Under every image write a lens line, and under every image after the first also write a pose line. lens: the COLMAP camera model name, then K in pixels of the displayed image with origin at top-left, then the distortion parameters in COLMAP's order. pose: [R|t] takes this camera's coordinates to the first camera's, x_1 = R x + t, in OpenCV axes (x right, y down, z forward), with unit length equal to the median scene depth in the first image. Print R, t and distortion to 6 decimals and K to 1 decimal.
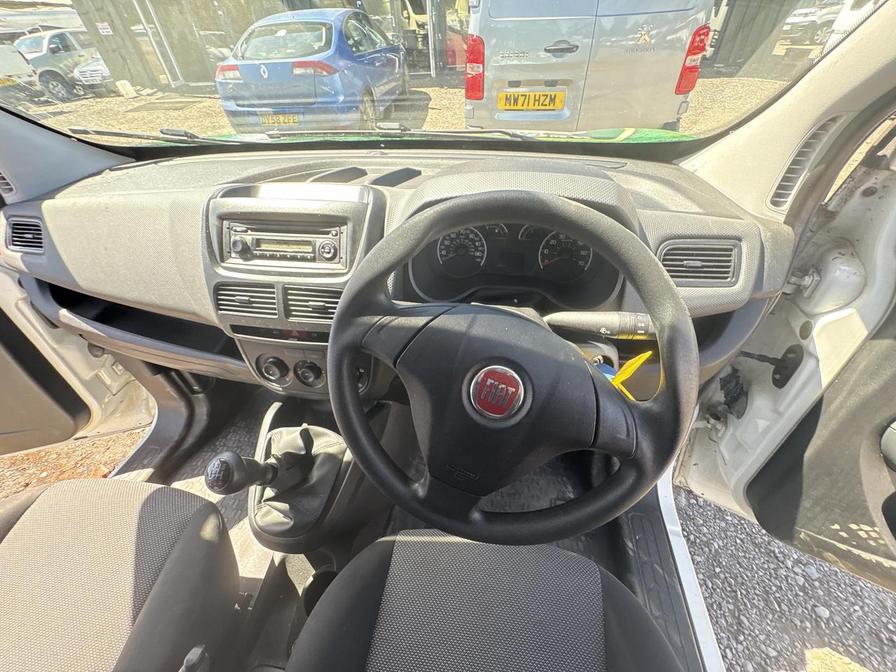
lens RADIAL K [[358.6, 0, 455.7], [0, 358.6, 331.0], [0, 0, 1]] dist [-0.001577, 0.000914]
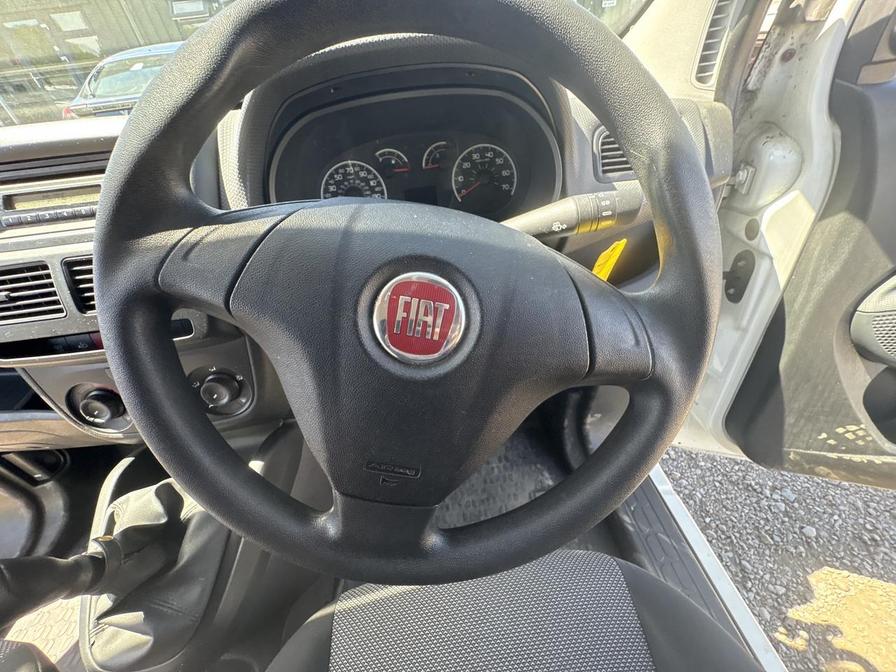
lens RADIAL K [[358.6, 0, 454.4], [0, 358.6, 328.9], [0, 0, 1]] dist [-0.001577, 0.000914]
pose [[0.965708, -0.197404, 0.168641, 0.041463], [0.206695, 0.977618, -0.039258, 0.136598], [-0.157116, 0.072769, 0.984895, 0.258790]]
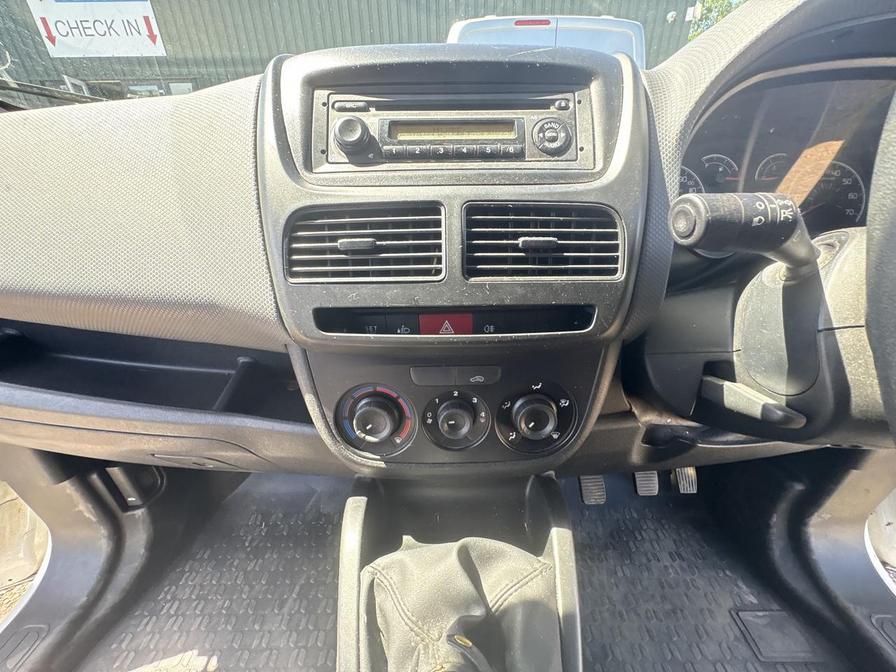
lens RADIAL K [[358.6, 0, 461.7], [0, 358.6, 329.8], [0, 0, 1]] dist [-0.001577, 0.000914]
pose [[0.986404, -0.051213, 0.156156, -0.497754], [0.084547, 0.972954, -0.214971, 0.111105], [-0.140923, 0.225251, 0.964055, 0.532252]]
